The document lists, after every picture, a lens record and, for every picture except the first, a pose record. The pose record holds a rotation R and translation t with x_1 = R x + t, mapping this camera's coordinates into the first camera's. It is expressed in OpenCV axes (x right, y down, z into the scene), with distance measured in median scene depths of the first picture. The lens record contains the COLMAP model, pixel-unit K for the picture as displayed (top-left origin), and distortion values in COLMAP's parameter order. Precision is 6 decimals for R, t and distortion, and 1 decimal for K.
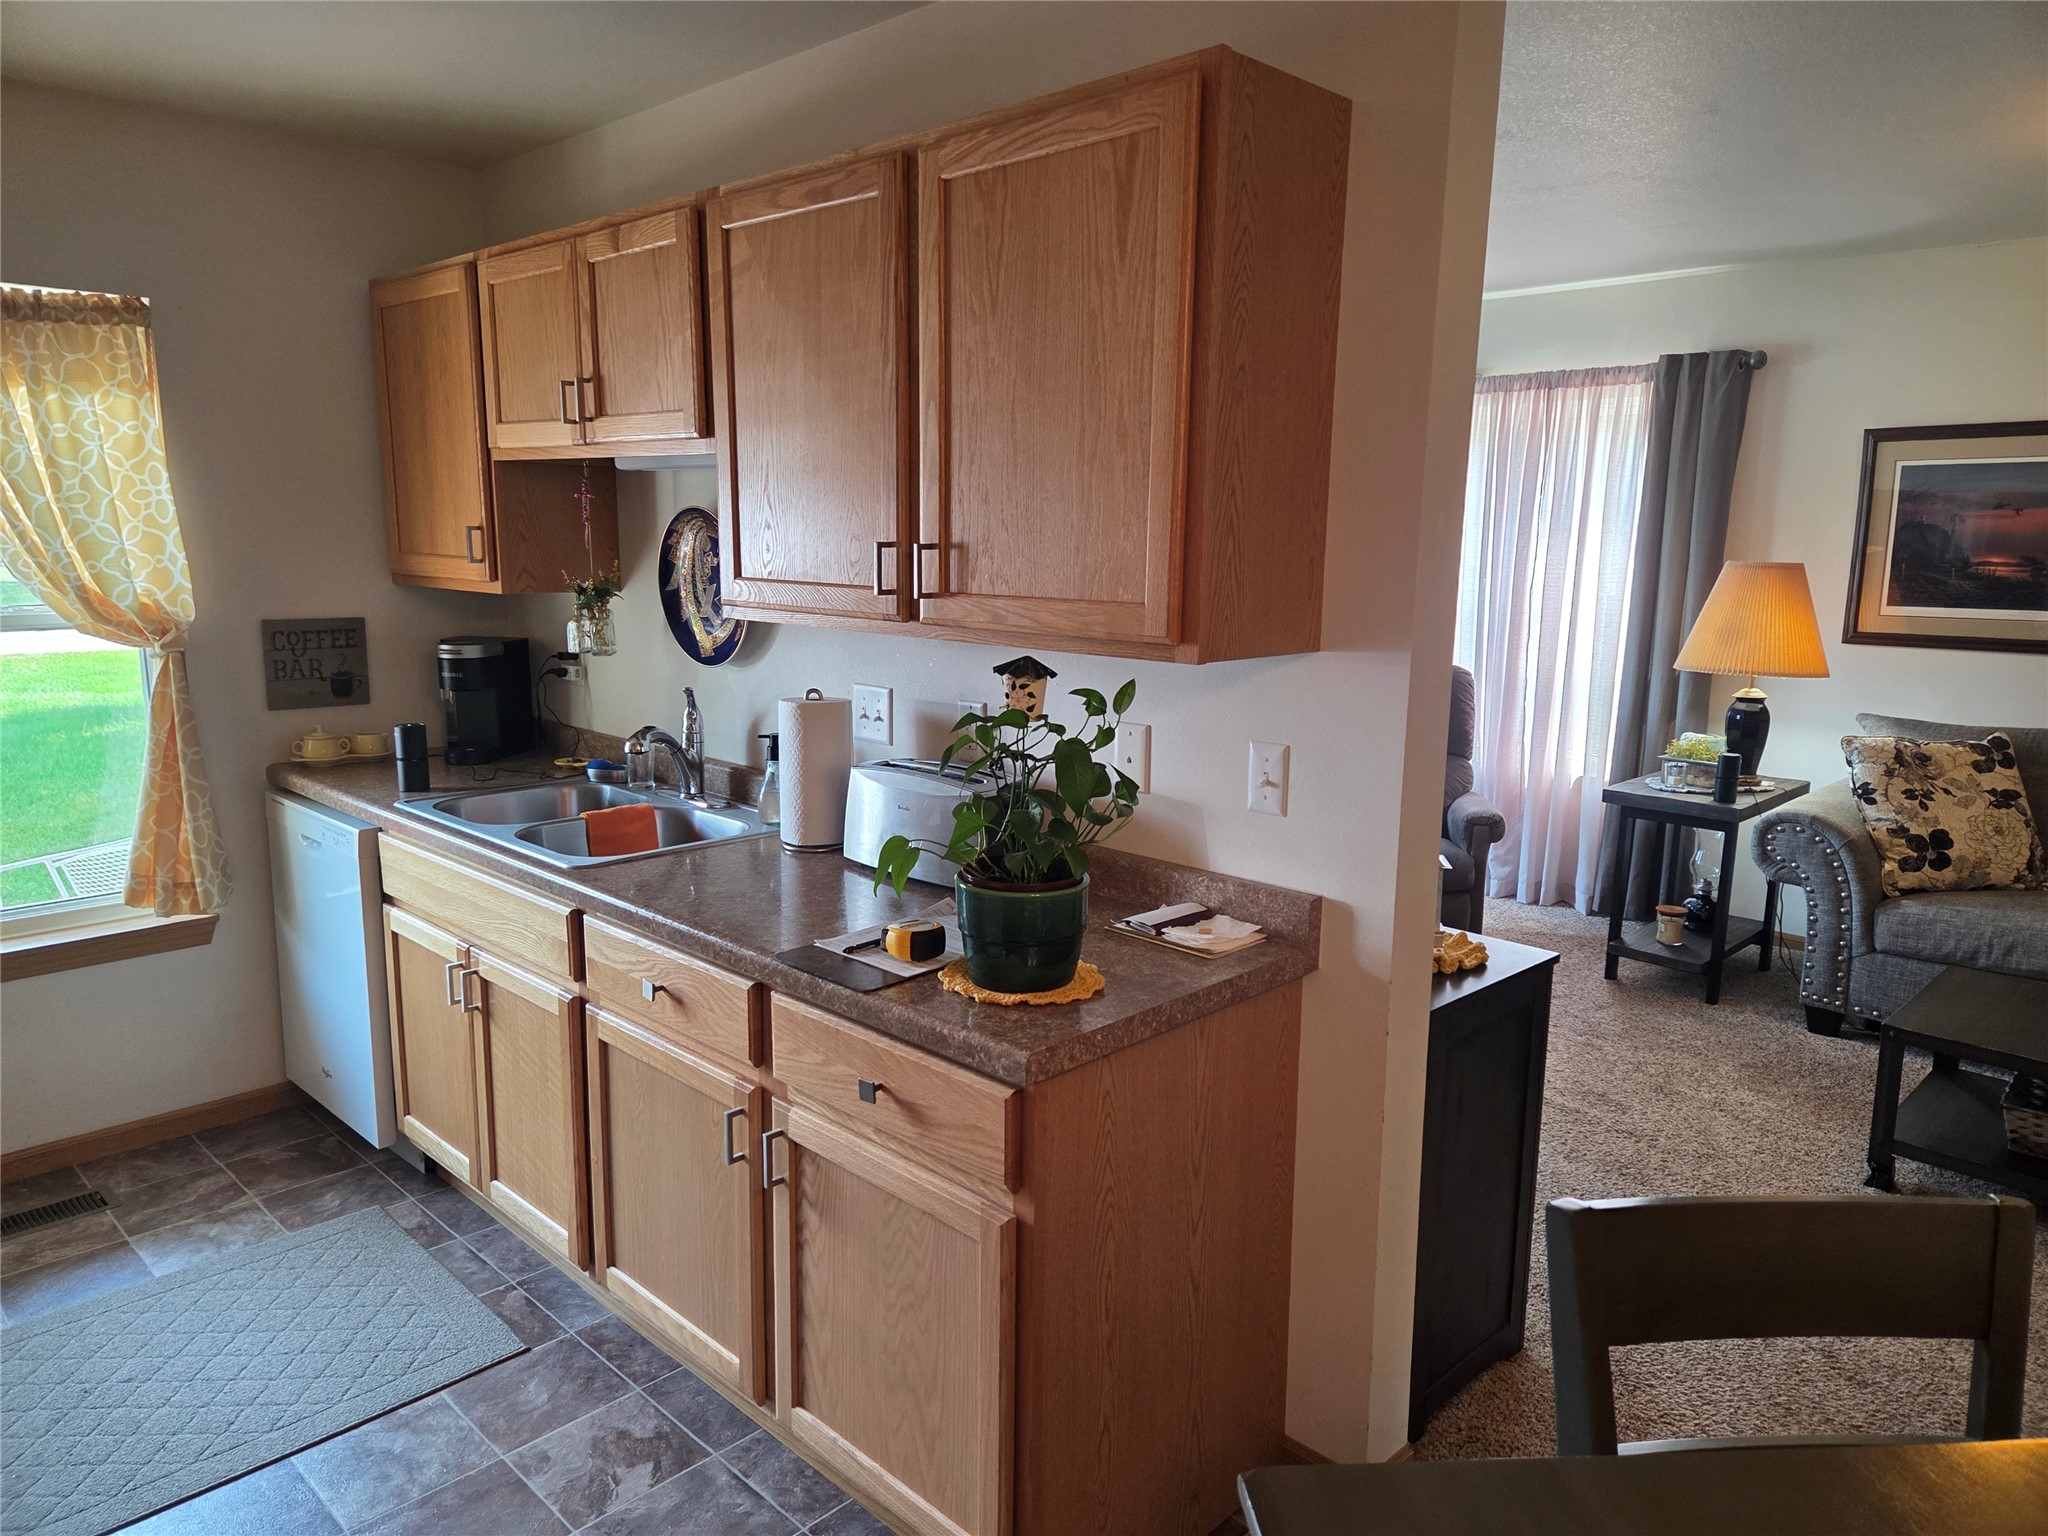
lens RADIAL K [[1364.1, 0, 1042.1], [0, 1364.1, 777.6], [0, 0, 1]] dist [0.090261, -0.076774]
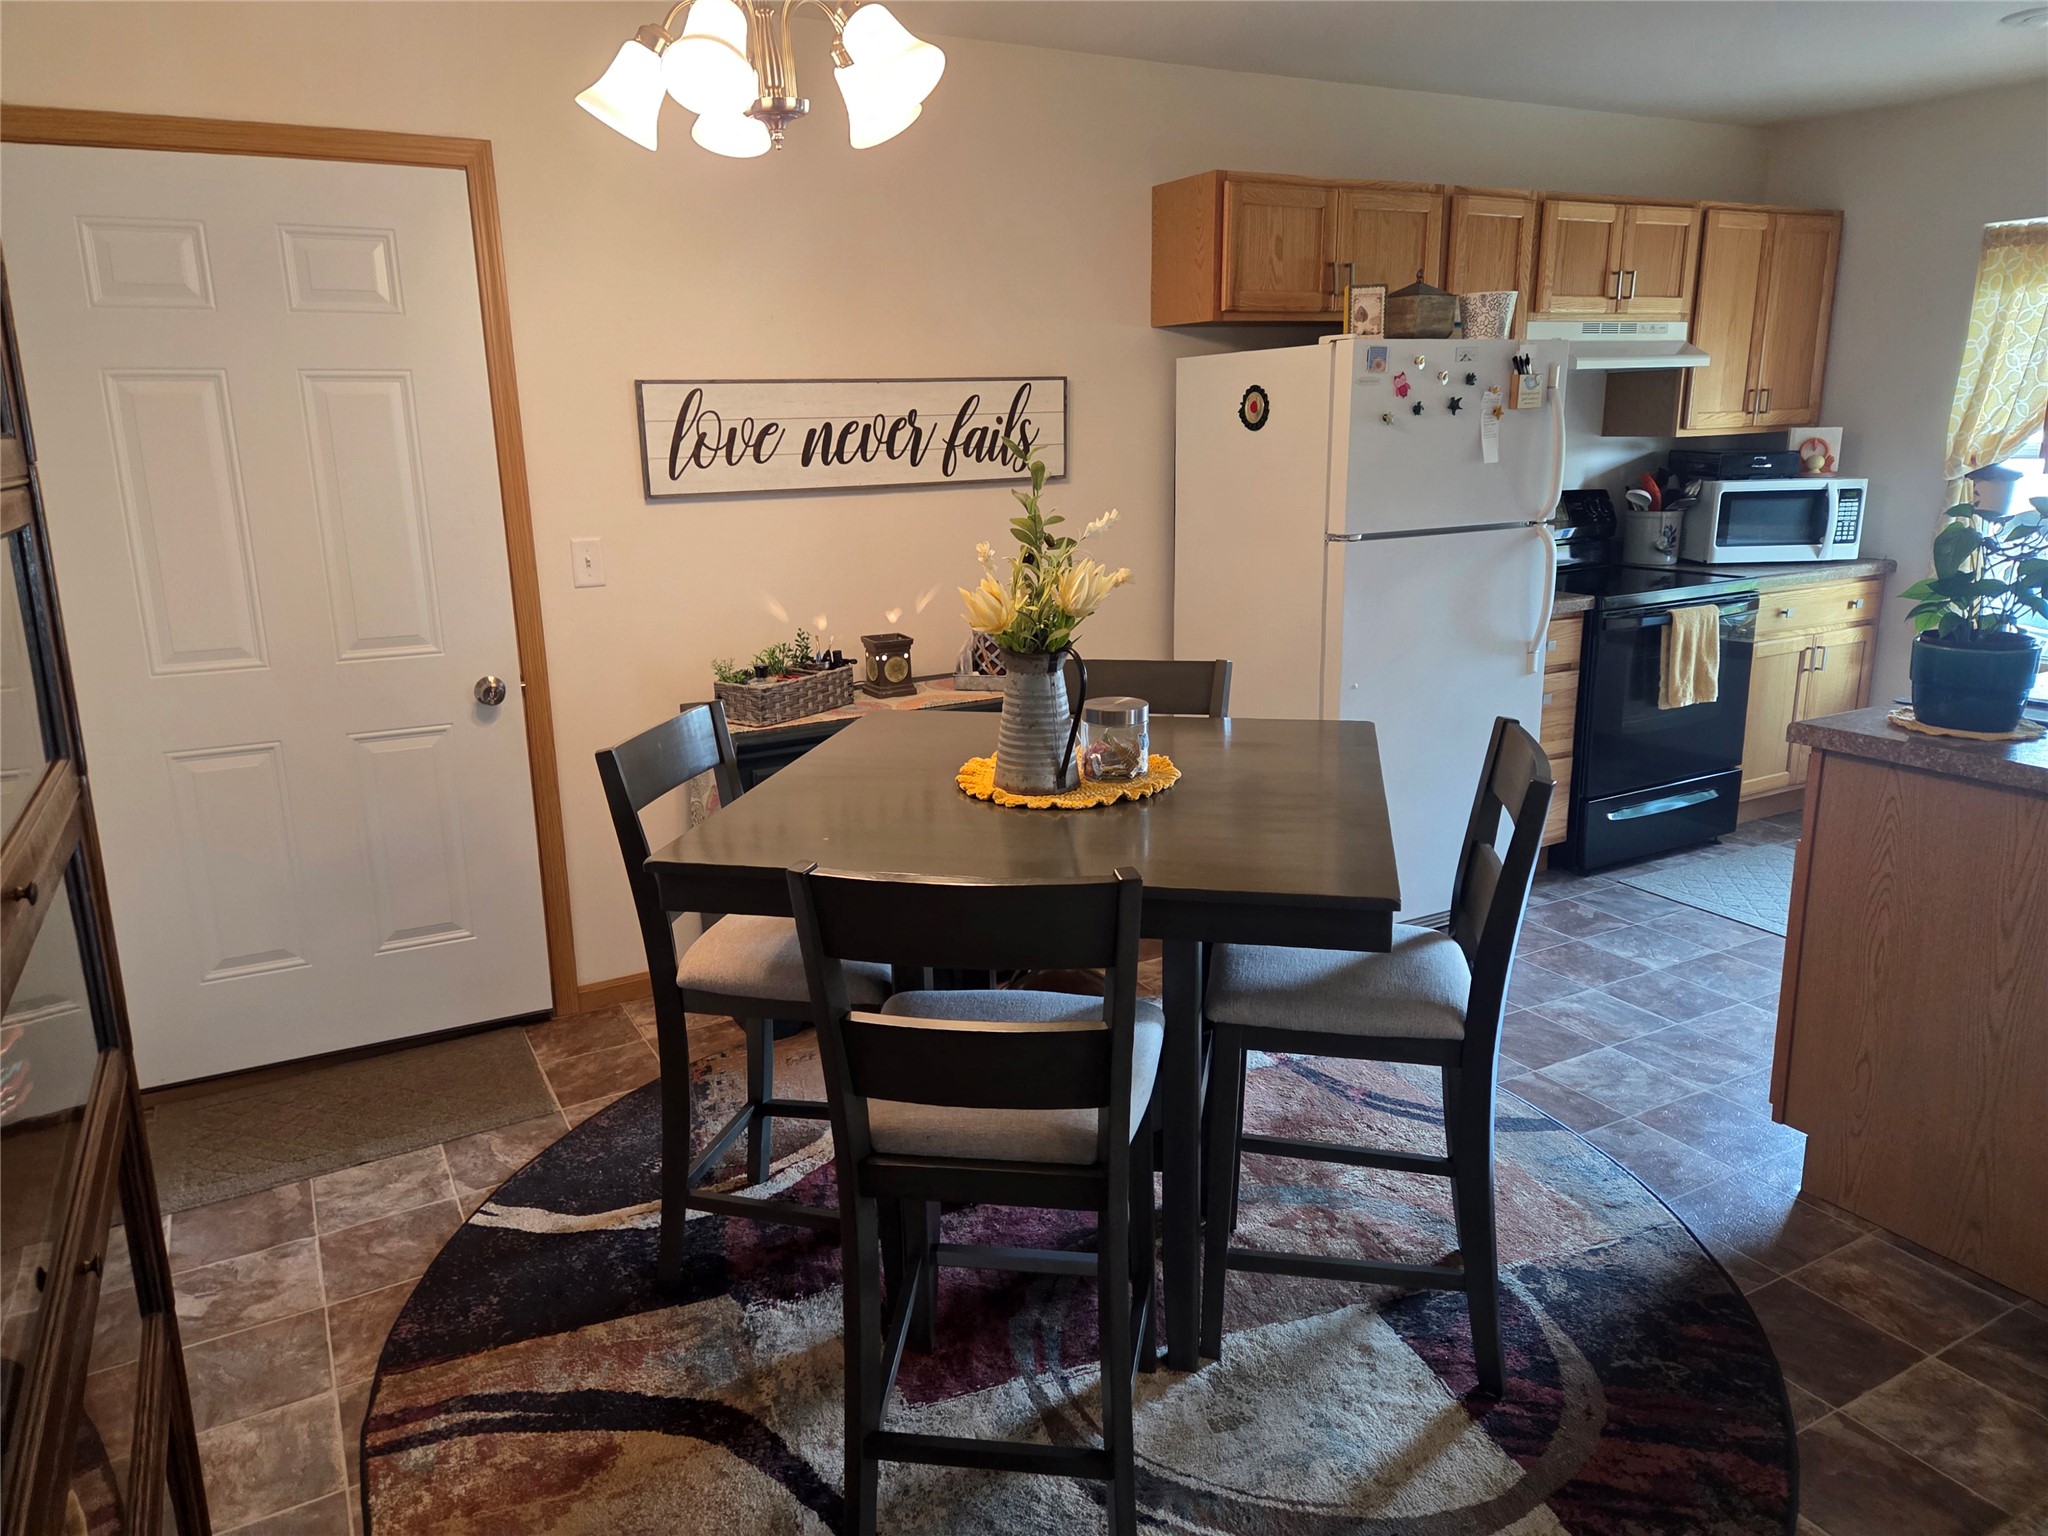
lens RADIAL K [[1364.1, 0, 1011.8], [0, 1364.1, 735.5], [0, 0, 1]] dist [0.090261, -0.076774]
pose [[-0.289747, 0.213597, -0.932965, 0.957857], [-0.160690, 0.950087, 0.267421, -0.031599], [0.943518, 0.227402, -0.240962, 0.319186]]
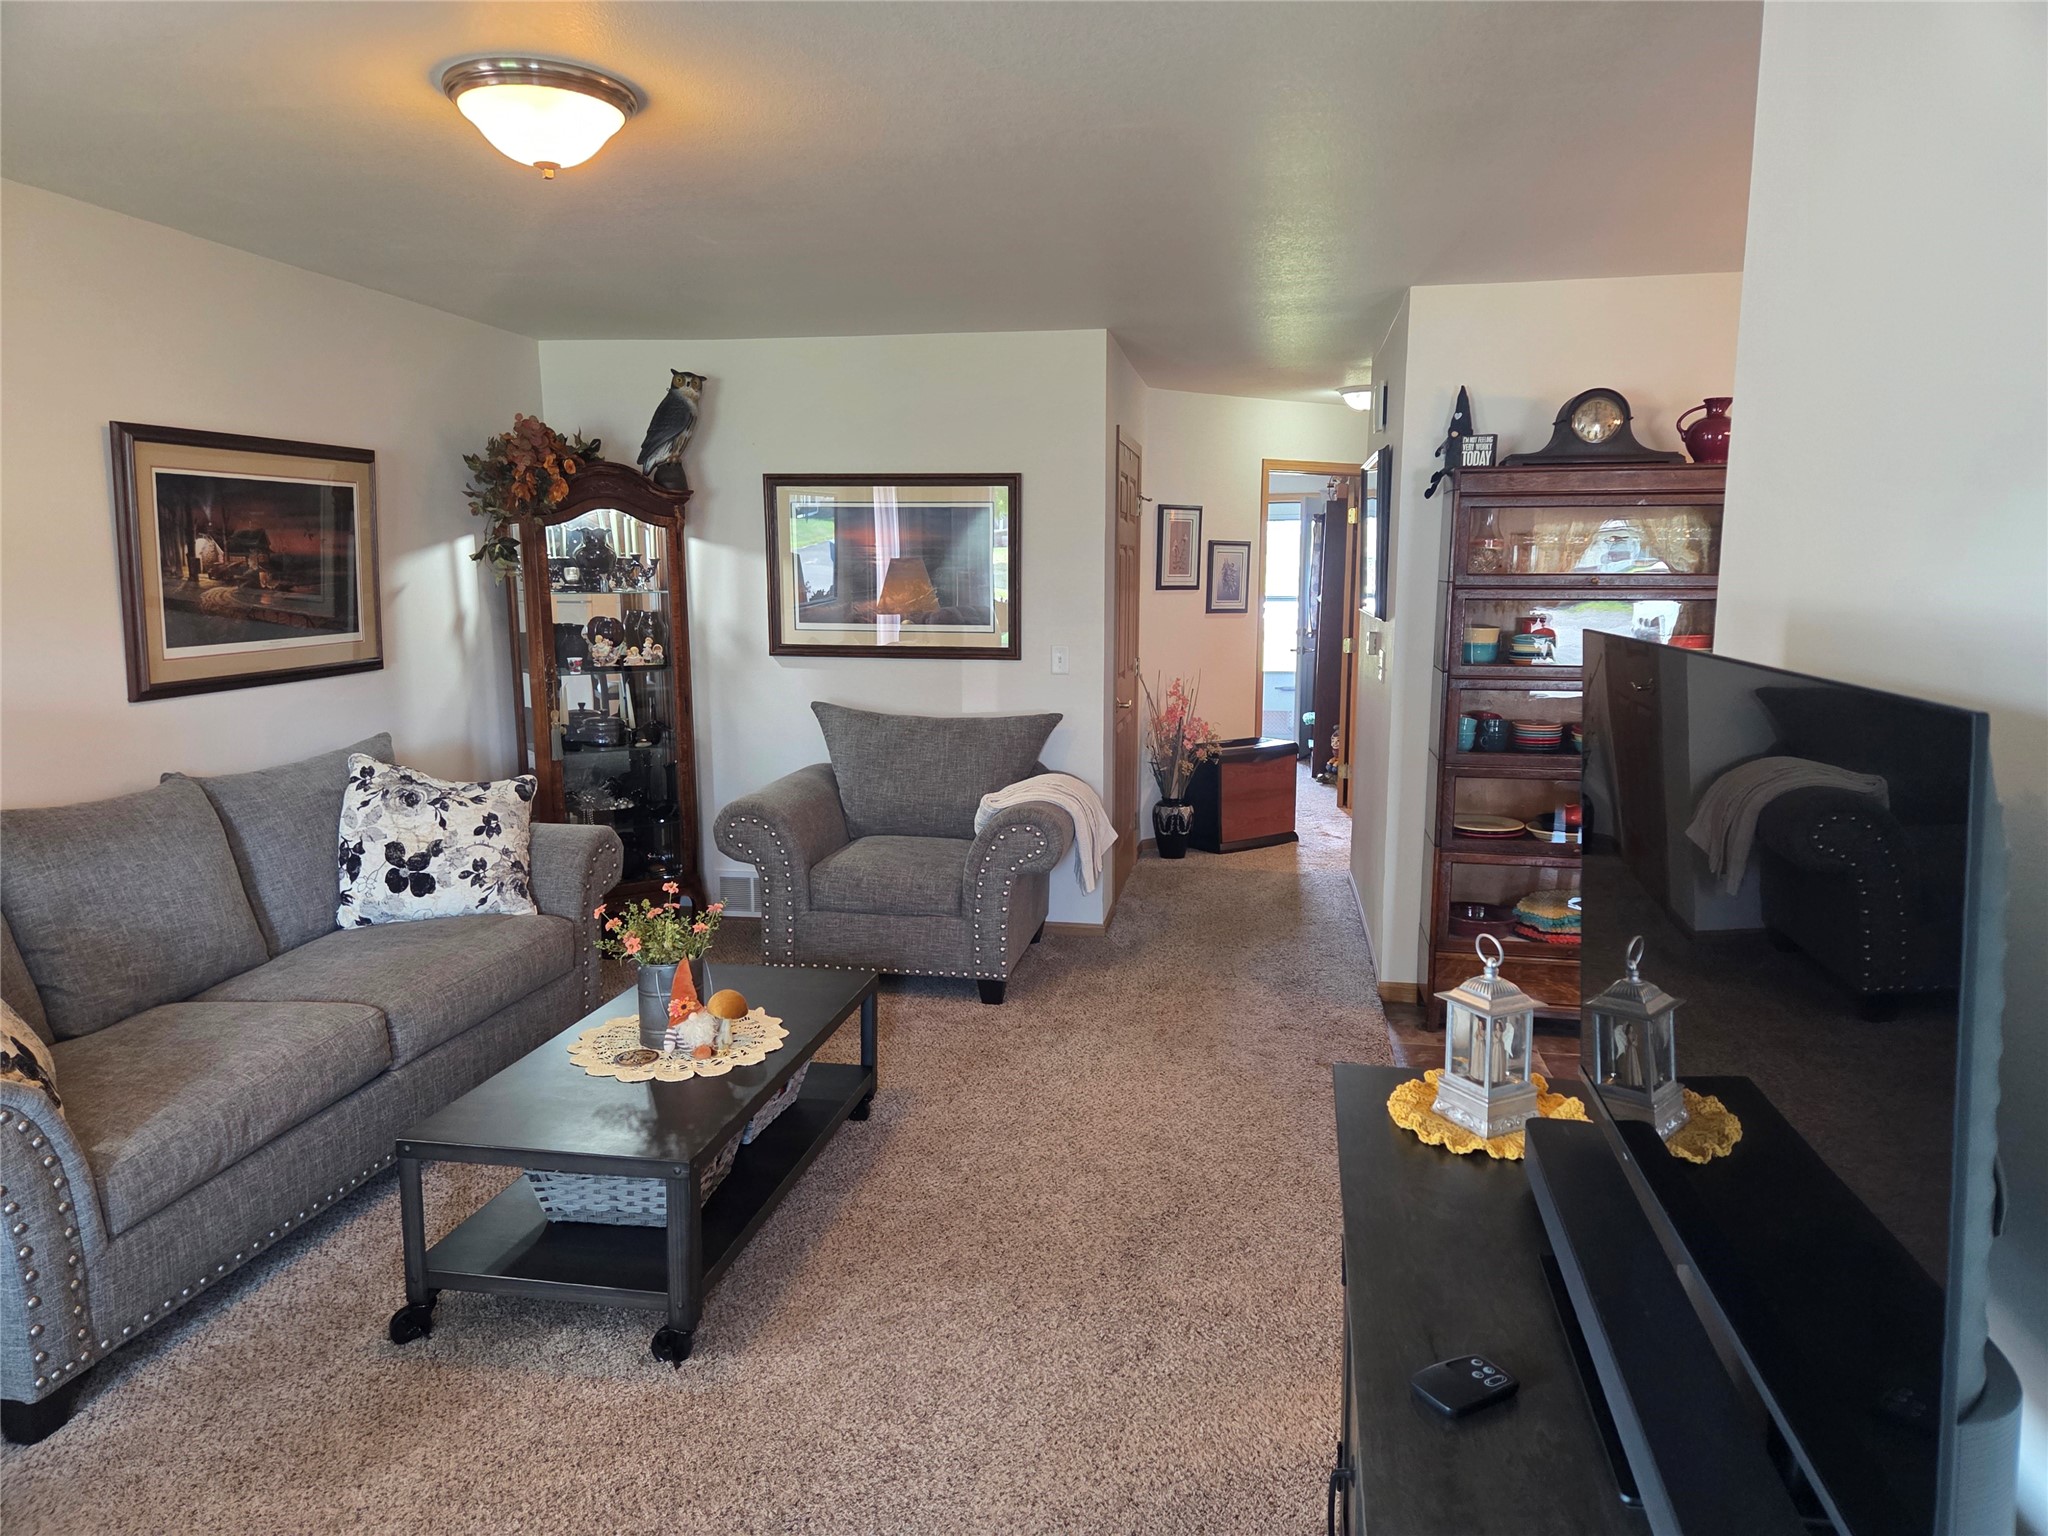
lens RADIAL K [[1364.1, 0, 1020.6], [0, 1364.1, 771.6], [0, 0, 1]] dist [0.090261, -0.076774]
pose [[-0.560983, -0.131066, 0.817386, -0.145687], [0.151511, 0.954453, 0.257029, -0.237253], [-0.813844, 0.268032, -0.515574, 1.305329]]
